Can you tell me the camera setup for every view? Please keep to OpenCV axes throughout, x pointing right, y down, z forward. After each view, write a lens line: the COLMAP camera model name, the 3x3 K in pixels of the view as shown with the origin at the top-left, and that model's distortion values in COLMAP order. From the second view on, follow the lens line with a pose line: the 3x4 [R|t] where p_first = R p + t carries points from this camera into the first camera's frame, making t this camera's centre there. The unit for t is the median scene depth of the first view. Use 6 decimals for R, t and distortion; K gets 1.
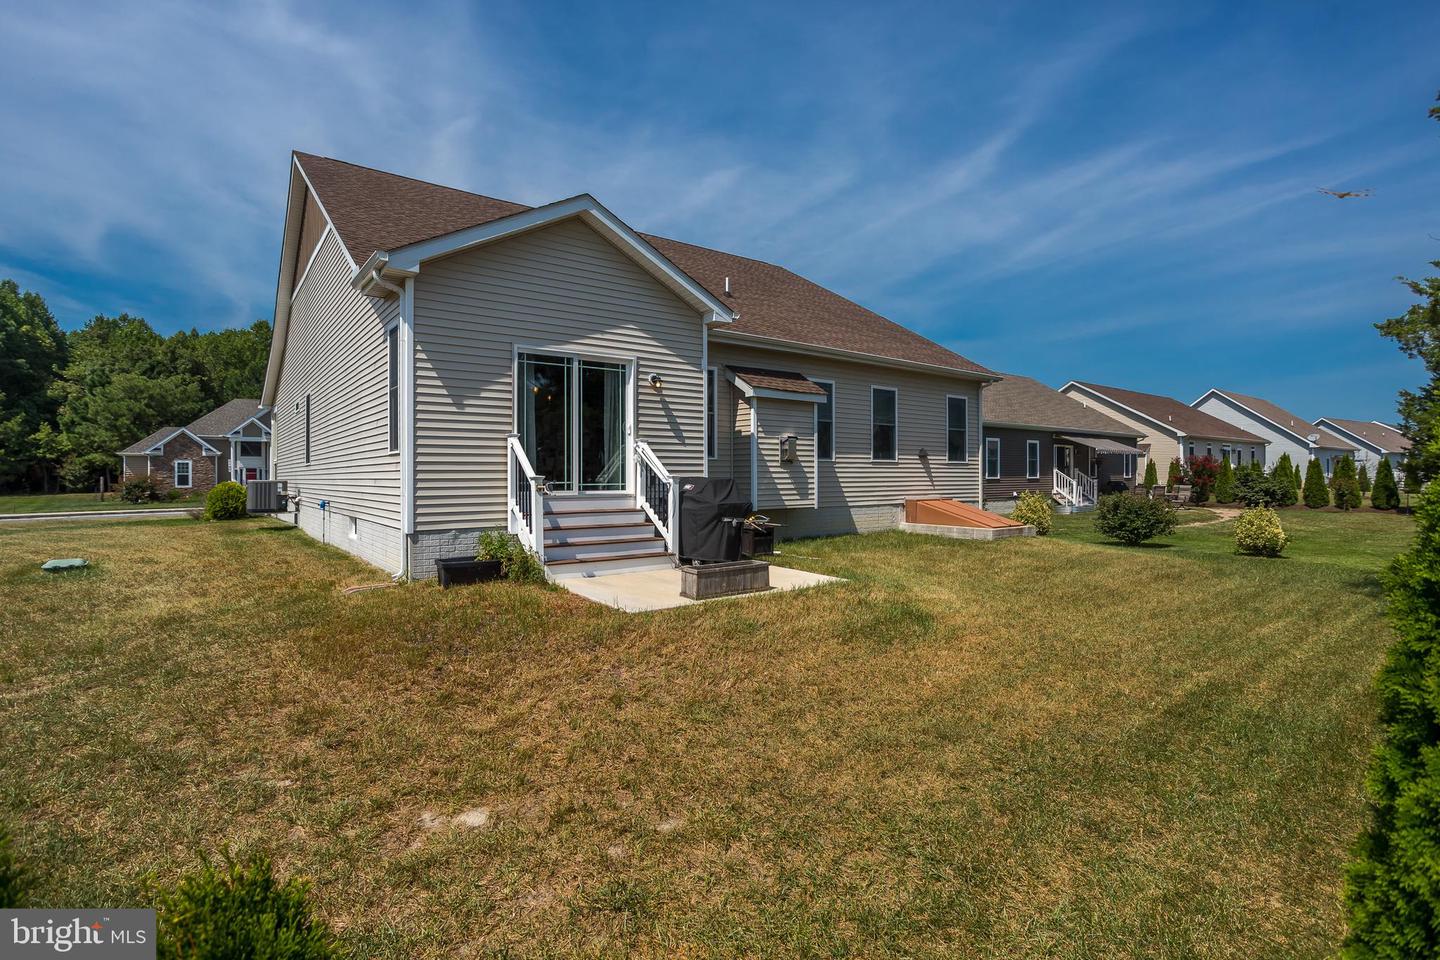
lens RADIAL K [[711.1, 0, 718.9], [0, 711.1, 479.2], [0, 0, 1]] dist [-0.020968, 0.012159]
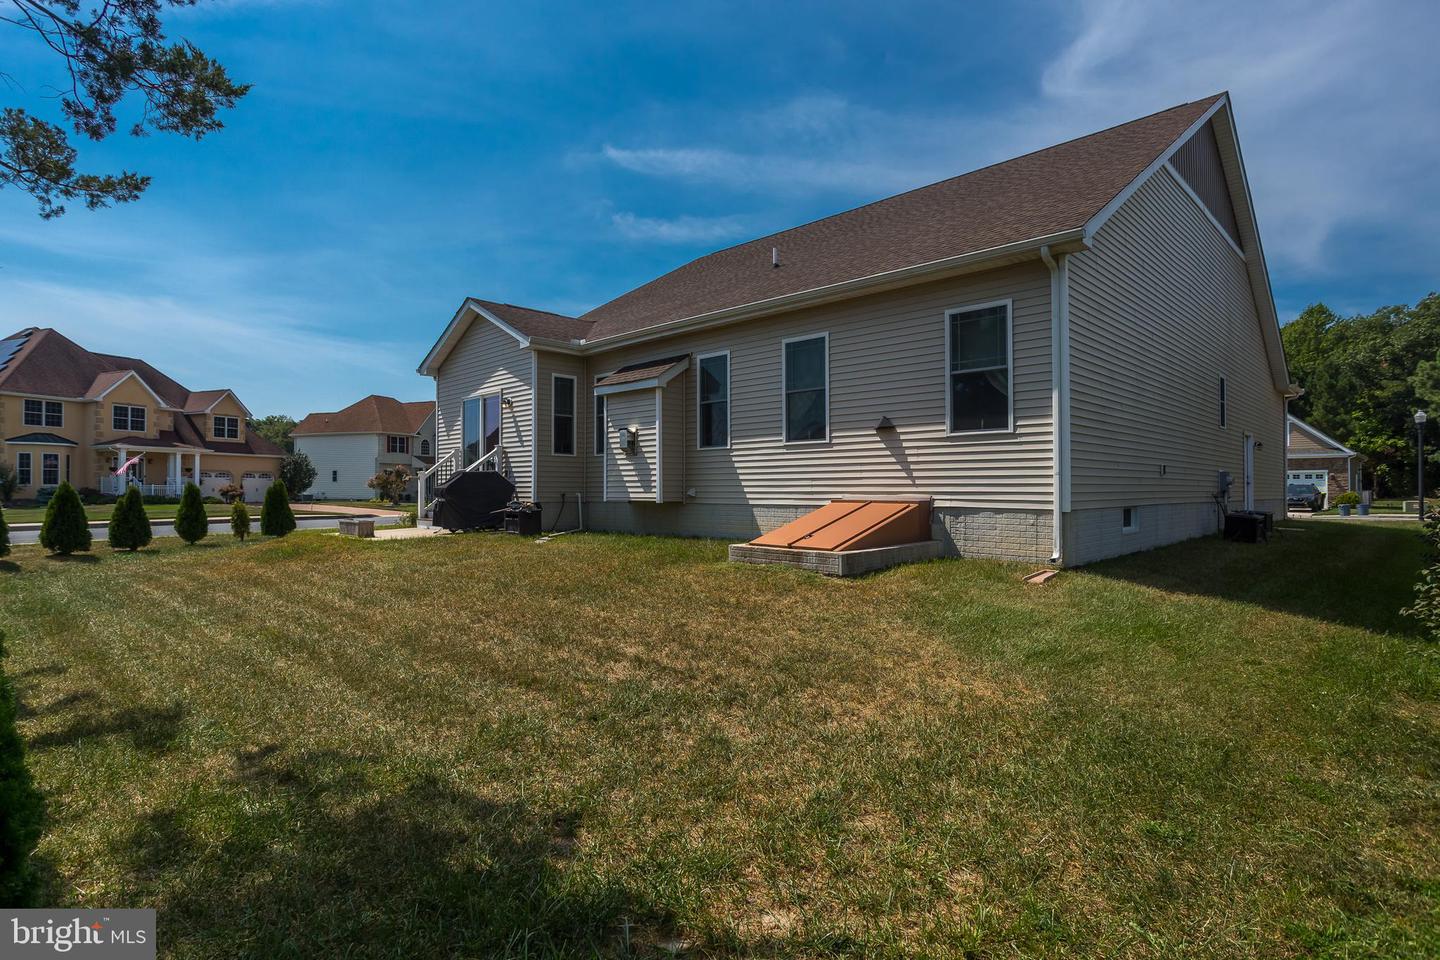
lens RADIAL K [[723.7, 0, 718.9], [0, 723.7, 481.6], [0, 0, 1]] dist [-0.001410, -0.000101]
pose [[0.126437, -0.000855, -0.991974, 0.962916], [0.001568, 0.999999, -0.000662, 0.013011], [0.991973, -0.001472, 0.126439, 0.861125]]
